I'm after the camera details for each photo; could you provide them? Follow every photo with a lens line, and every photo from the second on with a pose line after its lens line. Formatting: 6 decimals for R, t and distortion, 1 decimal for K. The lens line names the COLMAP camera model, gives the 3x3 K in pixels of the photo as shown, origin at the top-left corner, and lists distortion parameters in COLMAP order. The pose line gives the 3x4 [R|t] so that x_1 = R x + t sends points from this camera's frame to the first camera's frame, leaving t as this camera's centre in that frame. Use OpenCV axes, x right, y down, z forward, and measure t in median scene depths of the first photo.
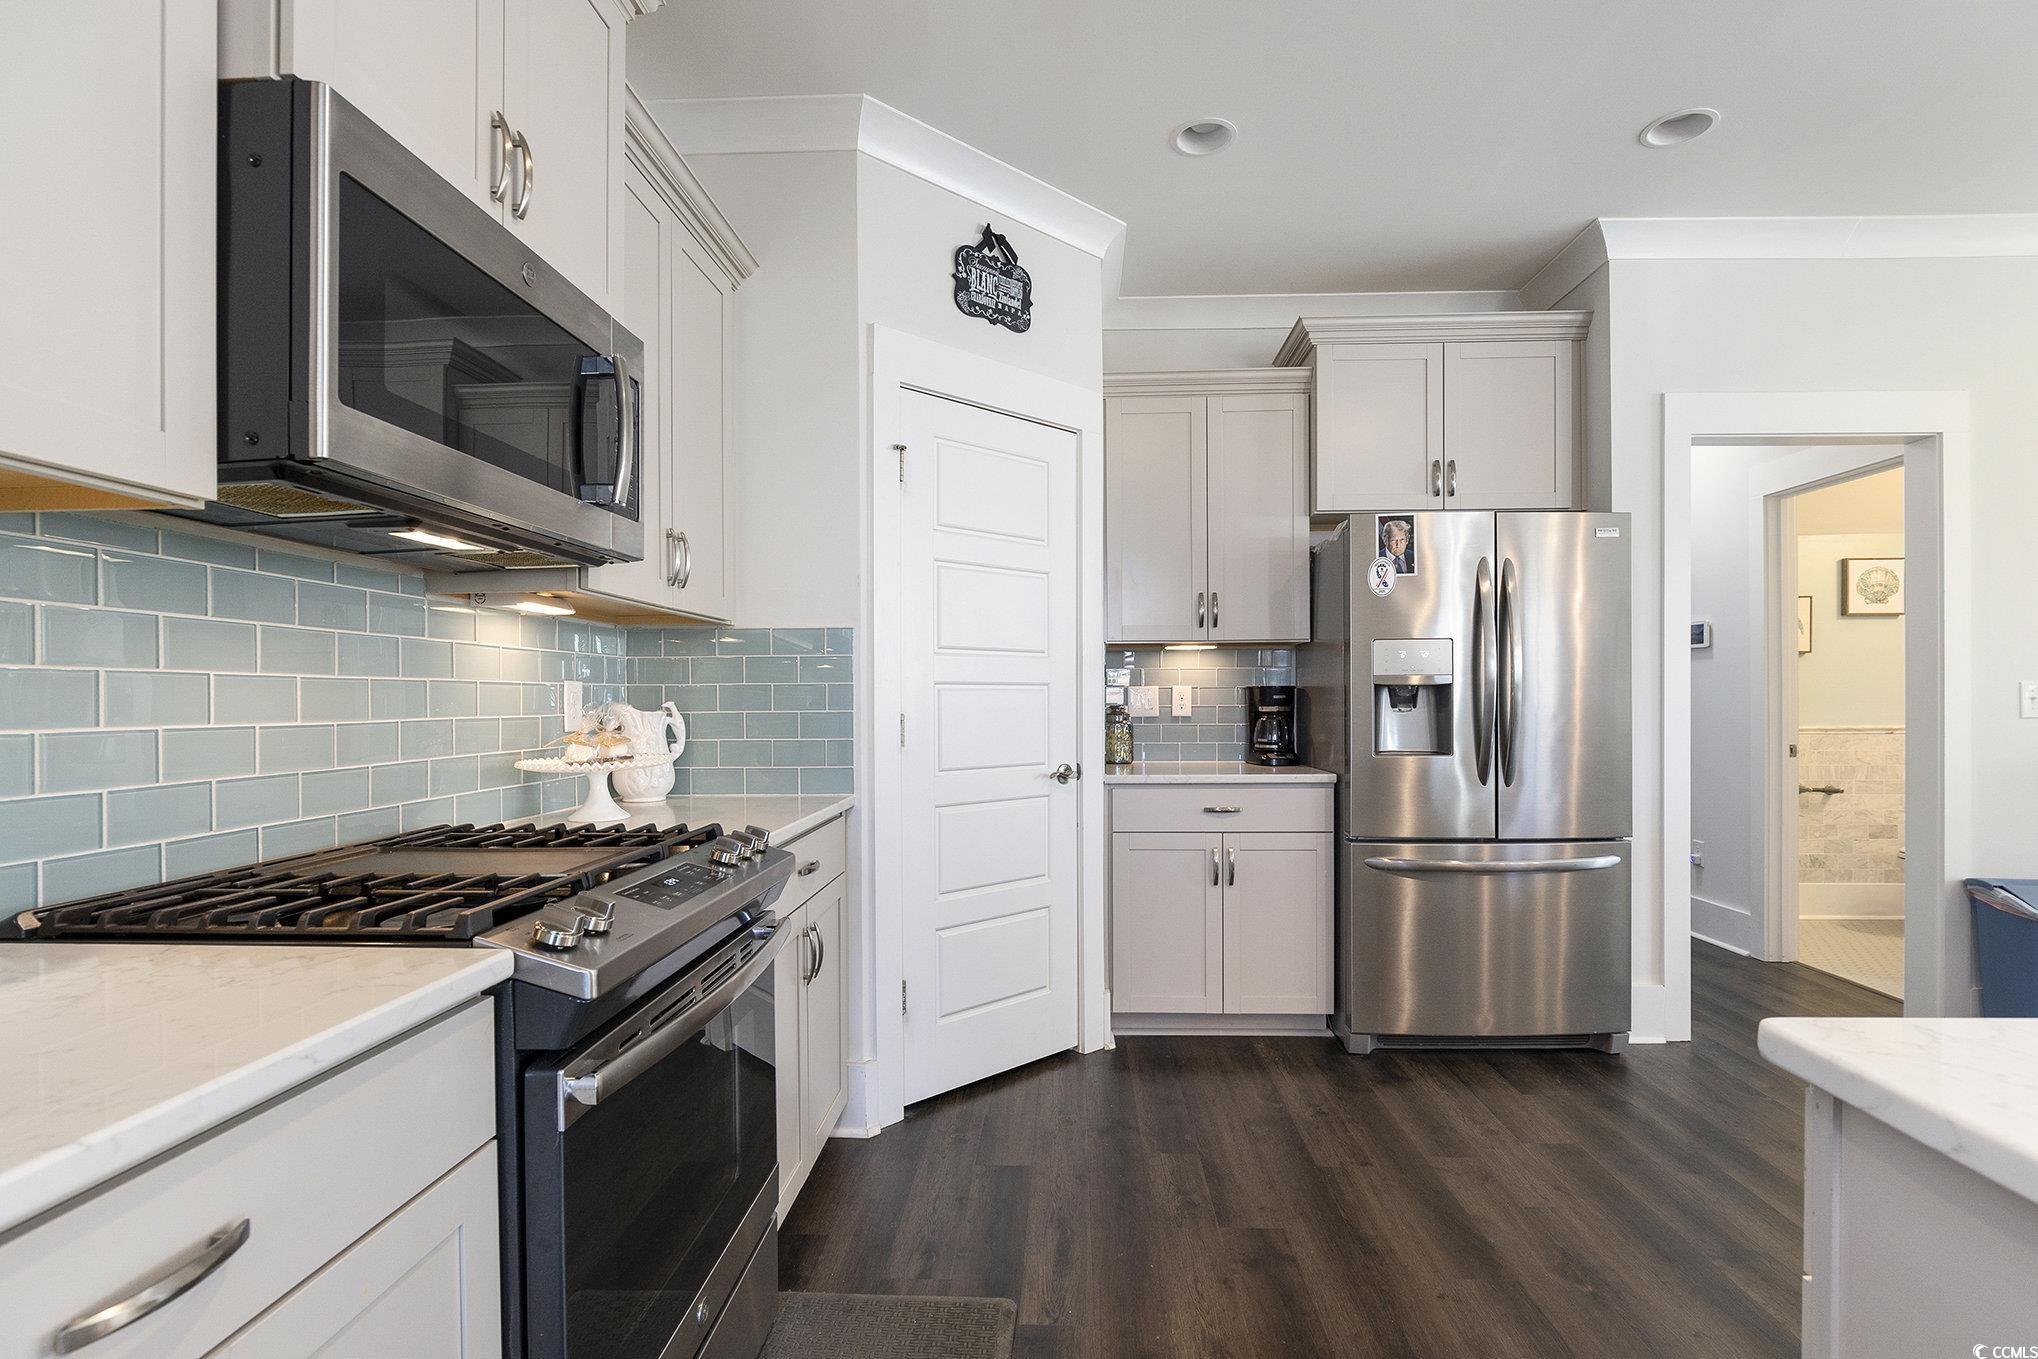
lens RADIAL K [[955.1, 0, 1029.0], [0, 955.1, 703.1], [0, 0, 1]] dist [-0.002681, -0.000498]
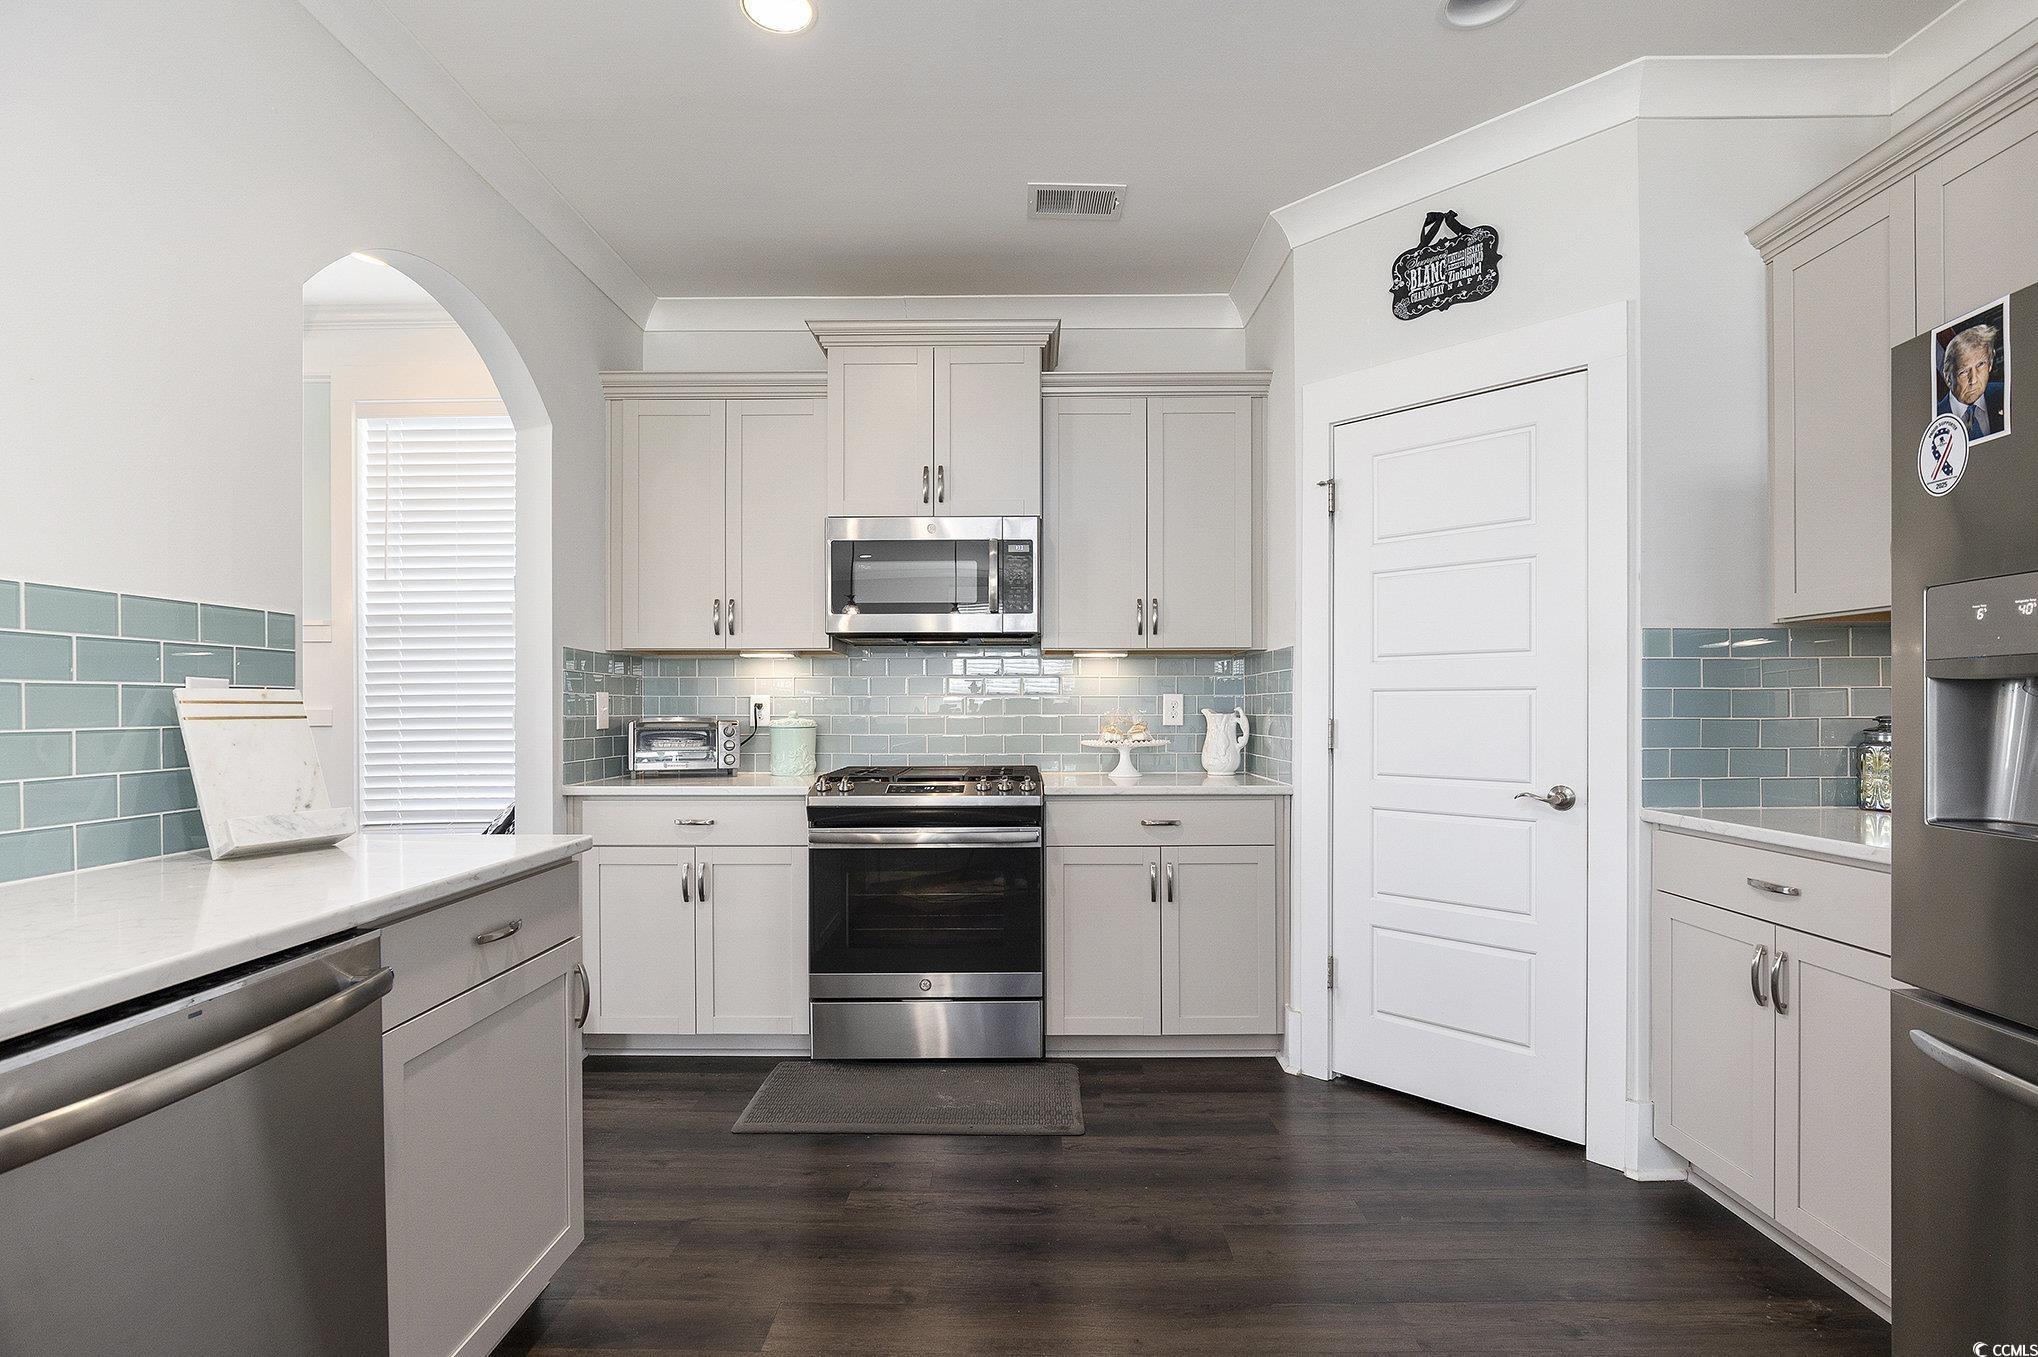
lens RADIAL K [[955.1, 0, 1029.0], [0, 955.1, 702.1], [0, 0, 1]] dist [-0.002681, -0.000498]
pose [[0.036753, -0.001684, -0.999323, 0.874385], [-0.004233, 0.999989, -0.001841, -0.004277], [0.999315, 0.004298, 0.036745, 0.543578]]
